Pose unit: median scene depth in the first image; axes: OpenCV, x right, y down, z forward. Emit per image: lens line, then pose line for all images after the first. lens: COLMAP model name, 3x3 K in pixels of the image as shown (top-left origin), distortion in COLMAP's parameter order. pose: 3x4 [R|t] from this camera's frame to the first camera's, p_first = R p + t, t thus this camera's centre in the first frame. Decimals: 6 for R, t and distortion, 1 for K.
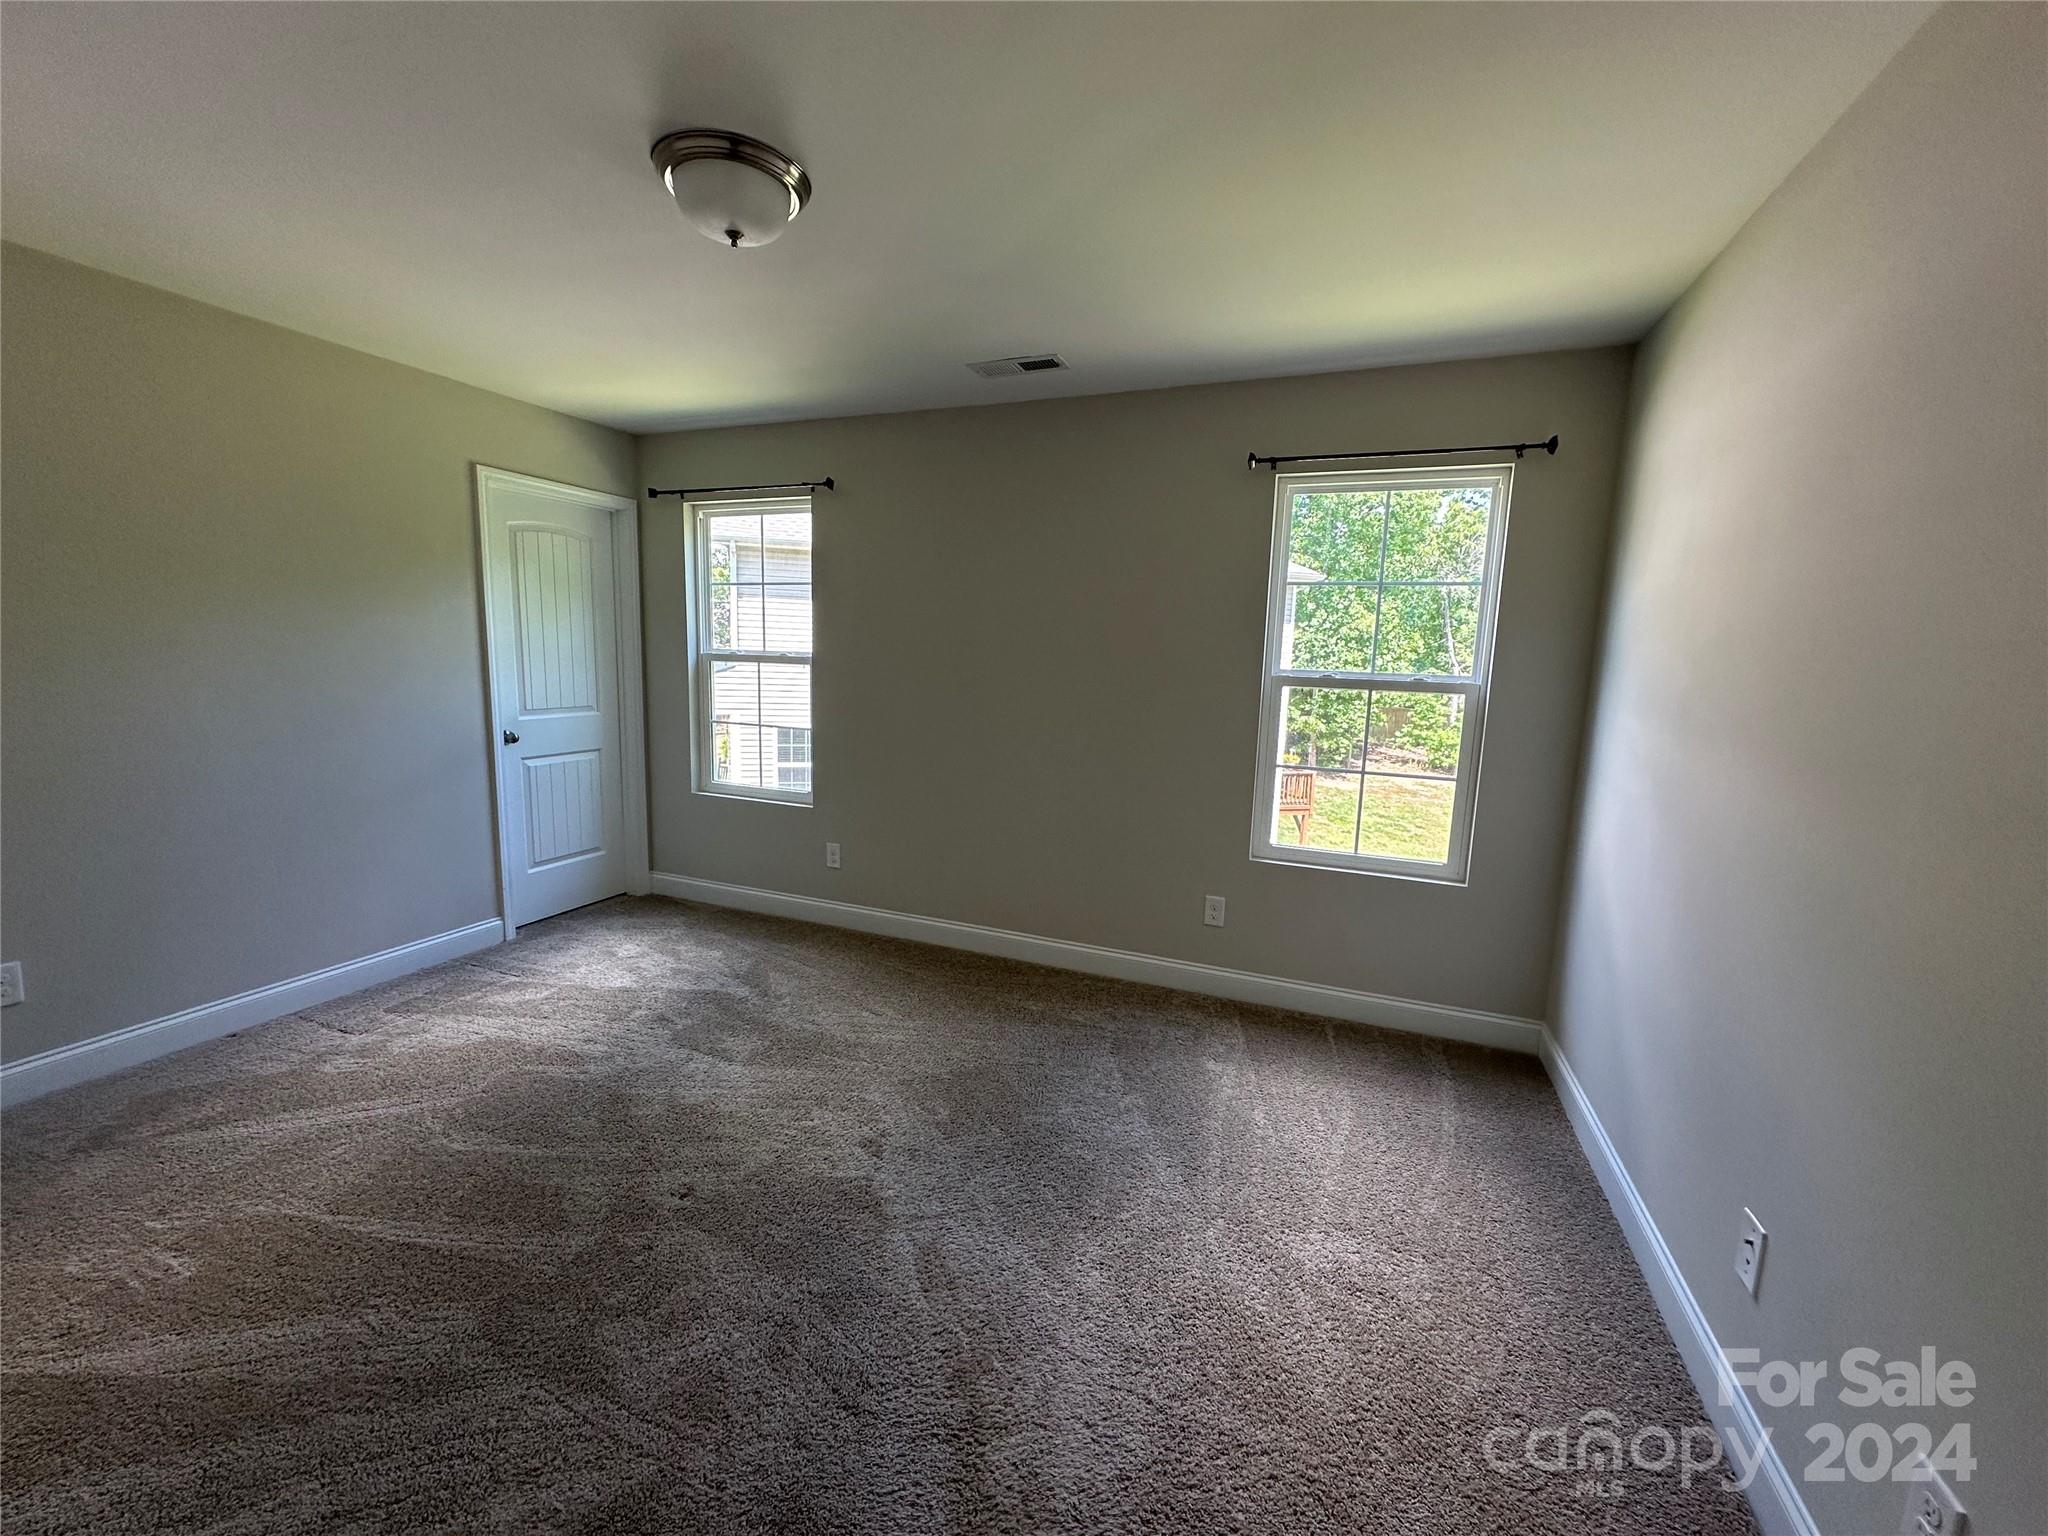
lens RADIAL K [[859.5, 0, 1020.0], [0, 859.5, 795.1], [0, 0, 1]] dist [0.001406, 0.000198]
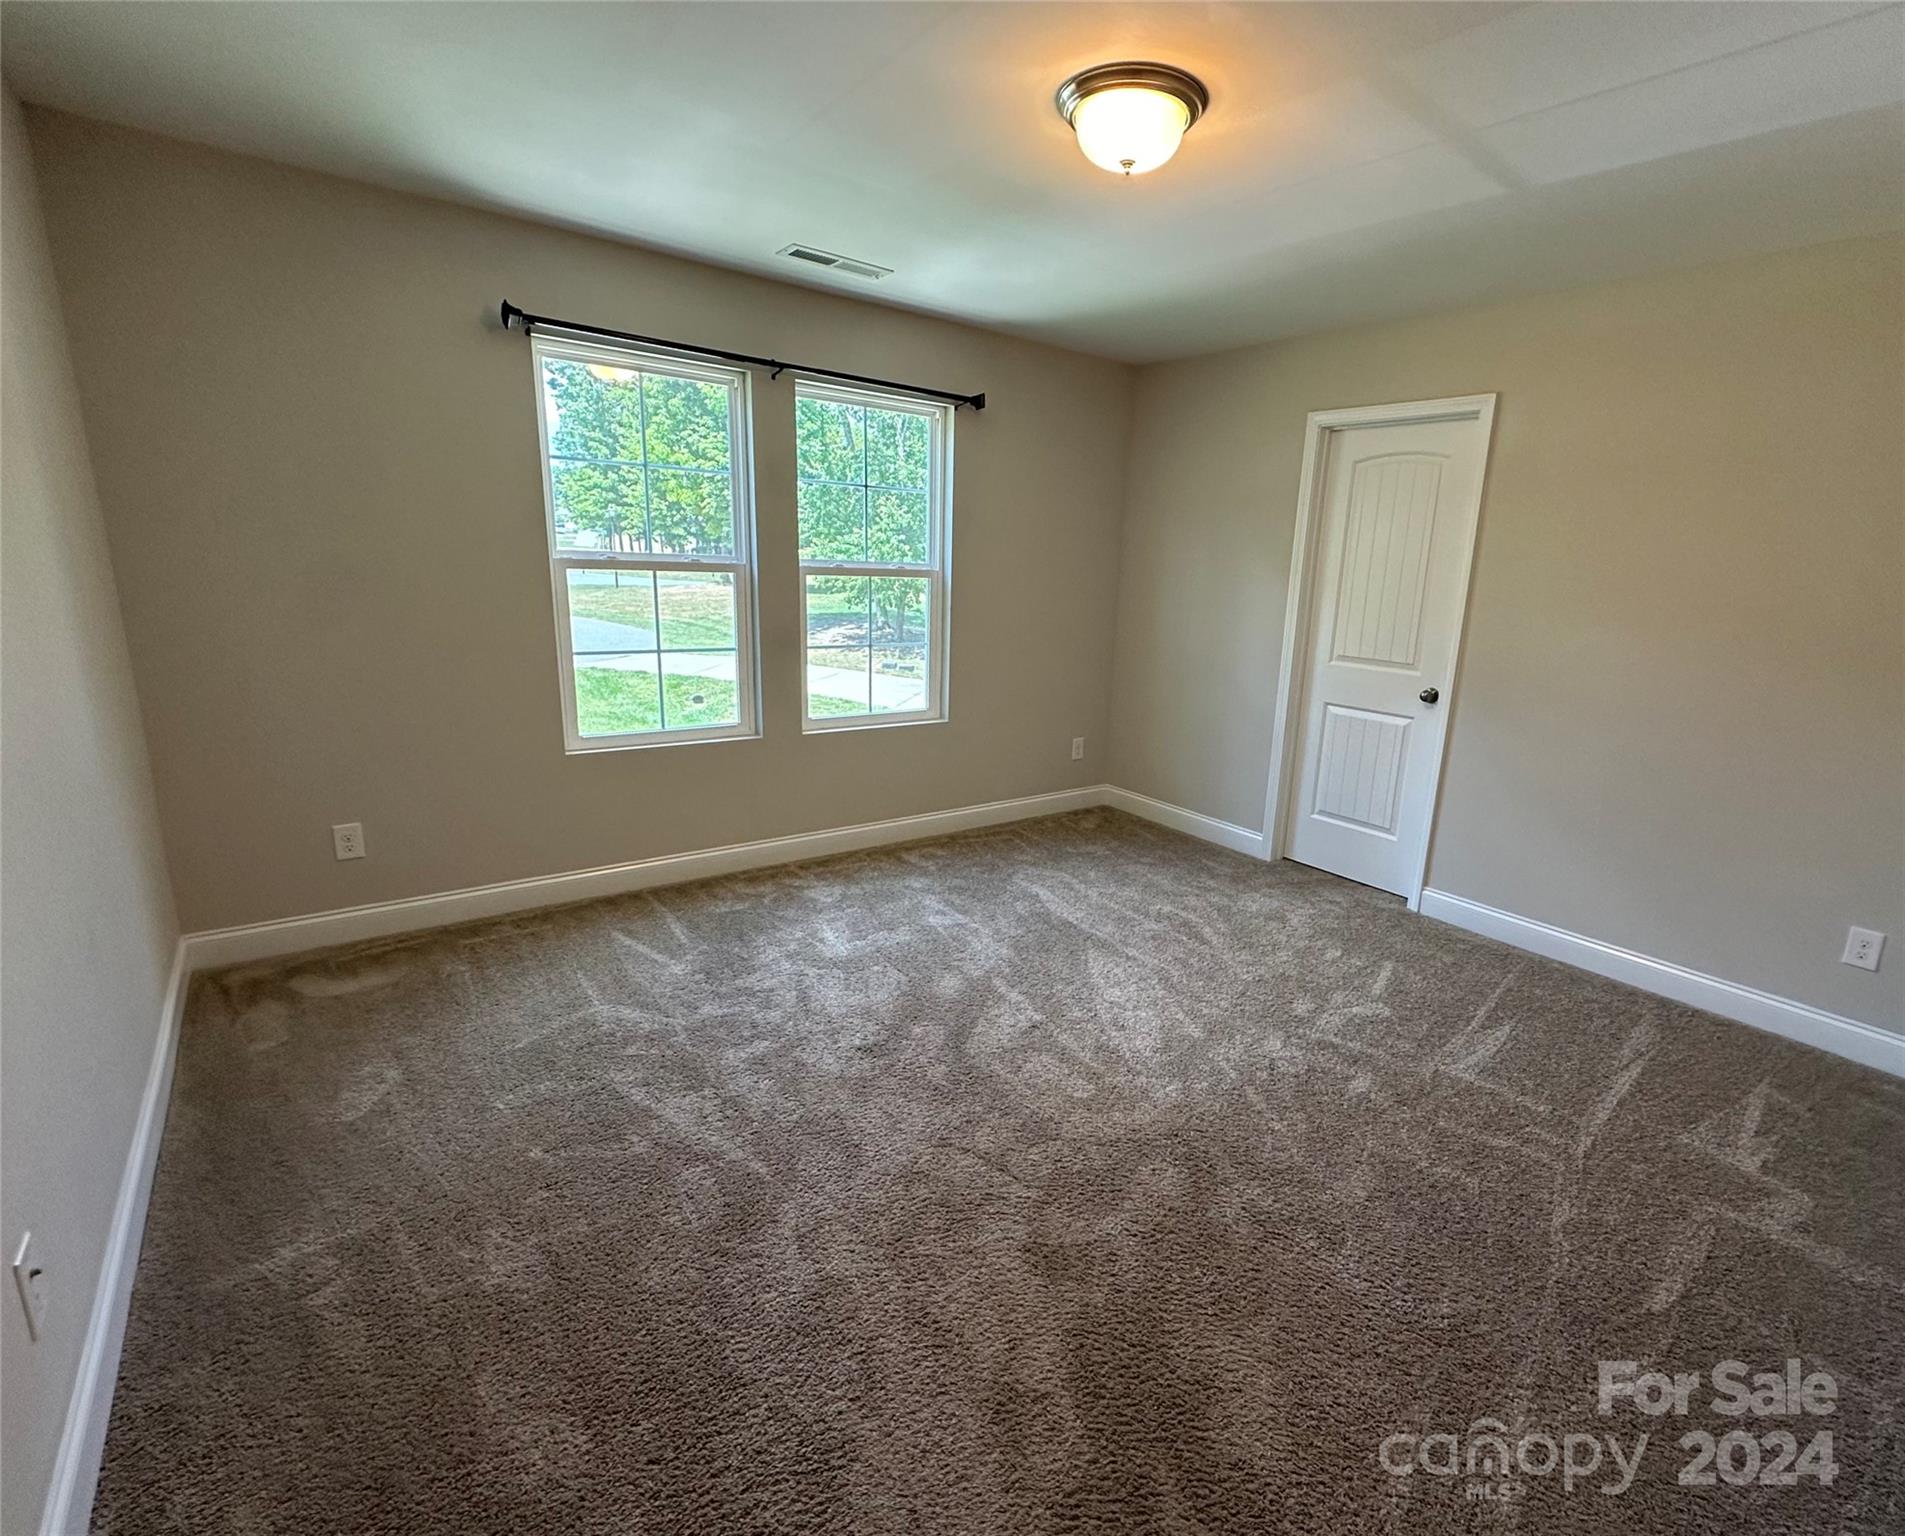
lens RADIAL K [[871.5, 0, 952.5], [0, 871.5, 768.0], [0, 0, 1]] dist [0.000128, 0.000006]
pose [[0.506243, -0.212047, 0.835915, -0.337166], [0.114855, 0.977243, 0.178340, -0.035200], [-0.854708, 0.005726, 0.519077, 0.138052]]
